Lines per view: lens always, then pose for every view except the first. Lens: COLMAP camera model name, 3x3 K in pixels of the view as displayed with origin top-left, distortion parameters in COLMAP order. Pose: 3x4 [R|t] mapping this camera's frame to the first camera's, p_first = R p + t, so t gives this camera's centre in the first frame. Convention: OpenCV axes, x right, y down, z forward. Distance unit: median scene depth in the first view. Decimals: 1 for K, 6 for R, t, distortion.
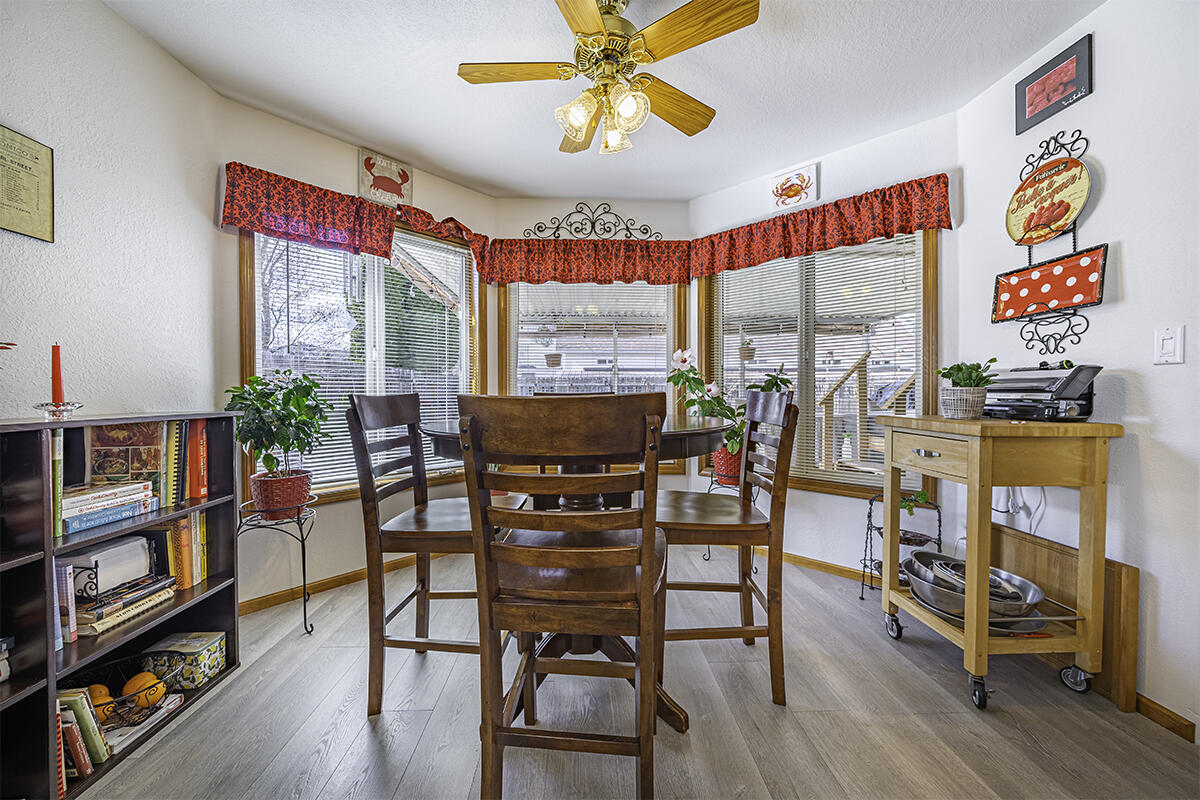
lens RADIAL K [[432.7, 0, 599.9], [0, 432.7, 396.5], [0, 0, 1]] dist [-0.001211, -0.000049]
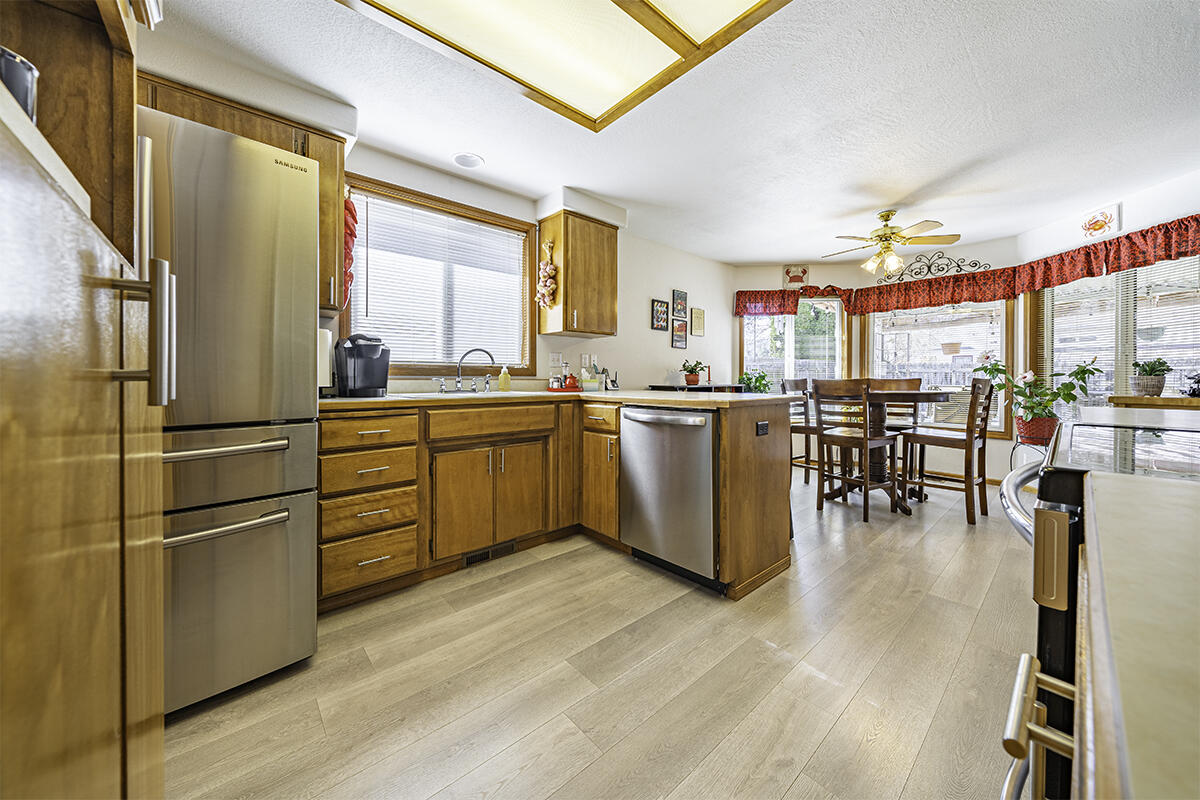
lens RADIAL K [[422.4, 0, 608.8], [0, 422.4, 380.7], [0, 0, 1]] dist [-0.000960, -0.000106]
pose [[0.637214, 0.006171, -0.770662, 0.471479], [-0.009545, 0.999954, 0.000115, 0.009763], [0.770628, 0.007283, 0.637244, -0.924068]]
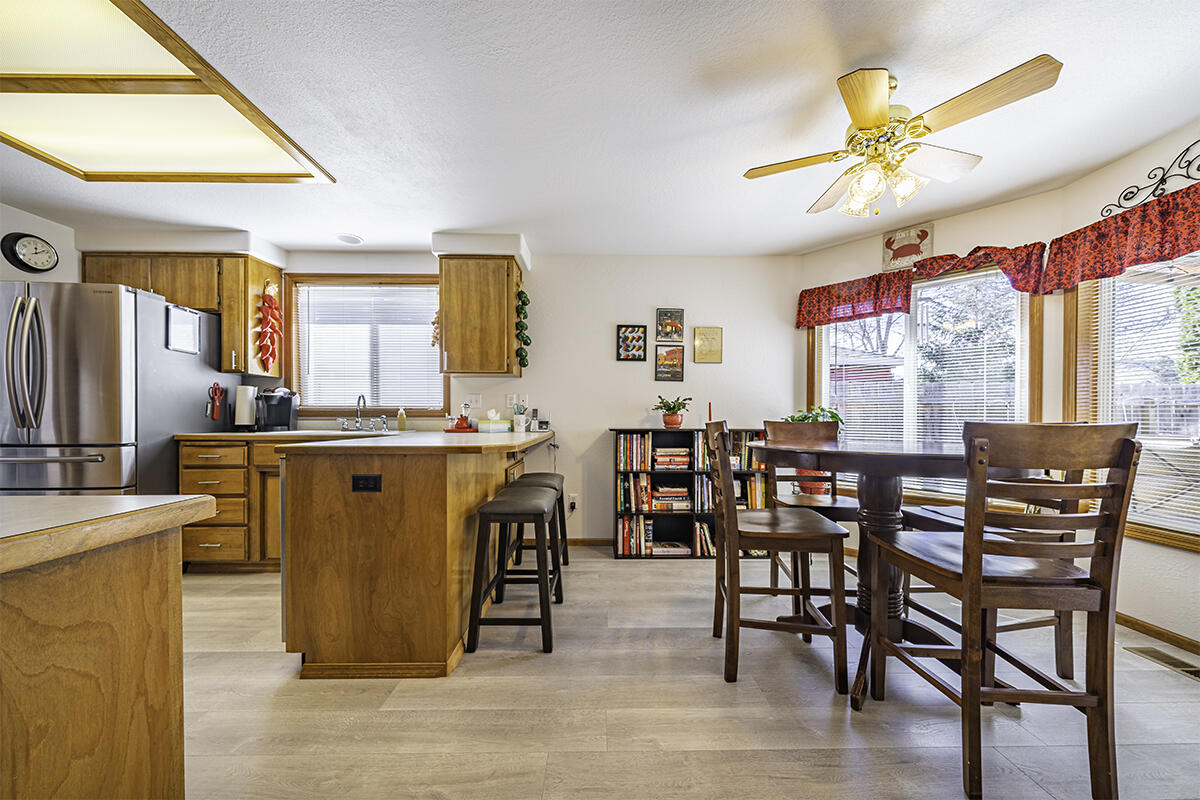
lens RADIAL K [[414.6, 0, 602.0], [0, 414.6, 420.9], [0, 0, 1]] dist [0.000400, 0.000046]
pose [[-0.016342, 0.008836, -0.999827, 0.655659], [-0.012029, 0.999887, 0.009034, -0.005992], [0.999794, 0.012175, -0.016234, 0.148895]]
